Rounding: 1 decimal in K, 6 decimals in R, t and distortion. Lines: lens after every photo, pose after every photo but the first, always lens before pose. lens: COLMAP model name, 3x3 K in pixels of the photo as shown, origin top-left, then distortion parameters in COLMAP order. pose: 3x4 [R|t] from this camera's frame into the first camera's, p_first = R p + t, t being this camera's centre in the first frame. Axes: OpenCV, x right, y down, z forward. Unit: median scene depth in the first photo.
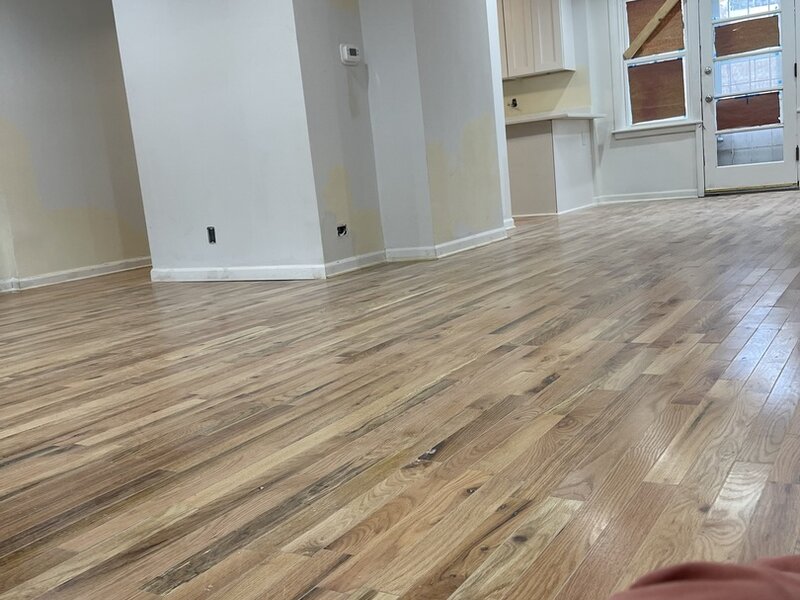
lens RADIAL K [[808.7, 0, 398.9], [0, 808.7, 302.3], [0, 0, 1]] dist [0.022148, 0.000000]
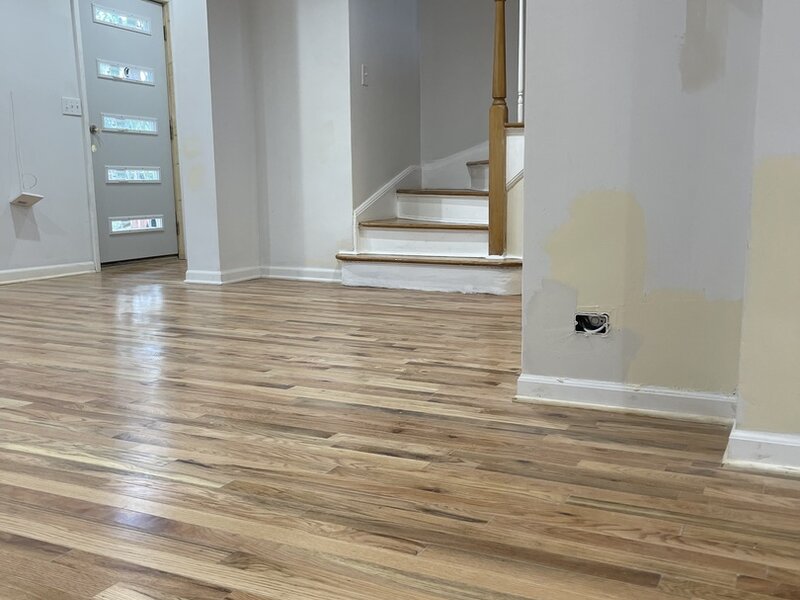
lens RADIAL K [[808.7, 0, 406.2], [0, 808.7, 298.1], [0, 0, 1]] dist [0.022148, 0.000000]
pose [[0.111146, 0.235396, -0.965523, 0.373886], [-0.161215, 0.962945, 0.216209, -0.183391], [0.980641, 0.131626, 0.144977, 0.766531]]
